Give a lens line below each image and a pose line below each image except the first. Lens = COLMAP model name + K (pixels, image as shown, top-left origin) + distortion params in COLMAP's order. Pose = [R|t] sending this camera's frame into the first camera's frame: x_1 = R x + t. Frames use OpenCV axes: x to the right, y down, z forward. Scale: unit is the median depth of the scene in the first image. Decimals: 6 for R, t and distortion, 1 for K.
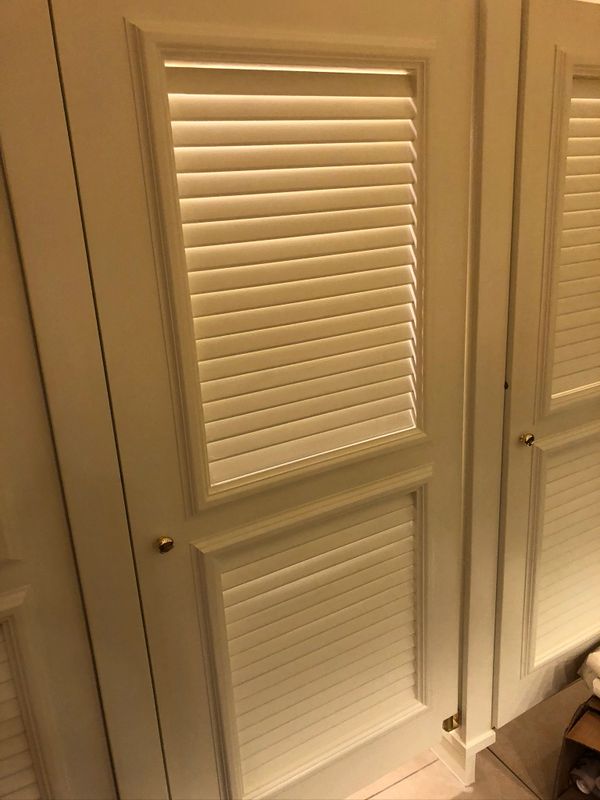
lens RADIAL K [[653.1, 0, 300.0], [0, 653.1, 379.9], [0, 0, 1]] dist [0.040085, 0.003228]
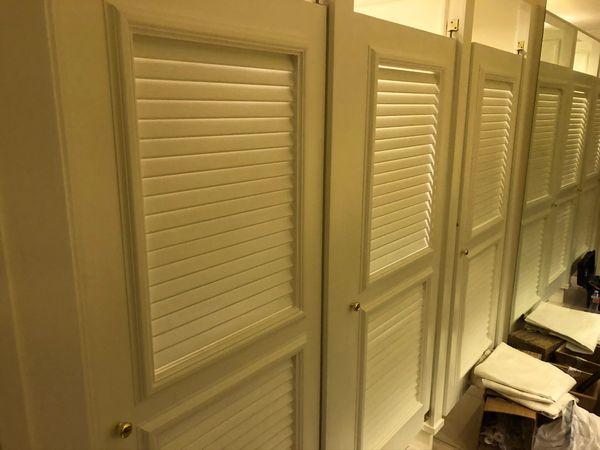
lens RADIAL K [[489.8, 0, 300.0], [0, 489.8, 225.0], [0, 0, 1]] dist [0.040085, 0.003228]
pose [[0.931484, -0.037084, 0.361887, -0.657626], [0.067662, 0.995093, -0.072188, 0.081517], [-0.357435, 0.091728, 0.929423, -0.213993]]
